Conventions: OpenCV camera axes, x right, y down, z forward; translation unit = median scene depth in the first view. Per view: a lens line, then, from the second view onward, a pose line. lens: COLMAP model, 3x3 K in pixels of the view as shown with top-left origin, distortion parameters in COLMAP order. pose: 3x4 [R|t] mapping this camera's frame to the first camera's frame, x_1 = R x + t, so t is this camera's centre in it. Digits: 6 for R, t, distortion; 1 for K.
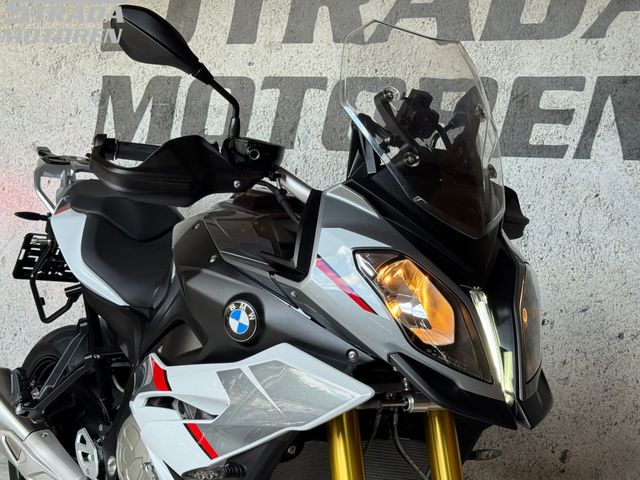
lens RADIAL K [[976.5, 0, 321.5], [0, 976.5, 240.1], [0, 0, 1]] dist [0.142569, 0.000000]
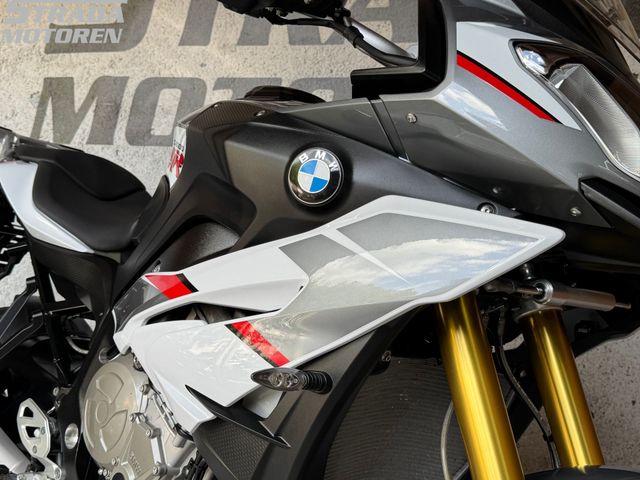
lens RADIAL K [[730.9, 0, 331.2], [0, 730.9, 249.4], [0, 0, 1]] dist [0.040578, 0.000000]
pose [[0.976453, 0.032970, 0.213198, -0.103855], [-0.004575, 0.991195, -0.132329, 0.116780], [-0.215684, 0.128237, 0.968006, 0.273283]]
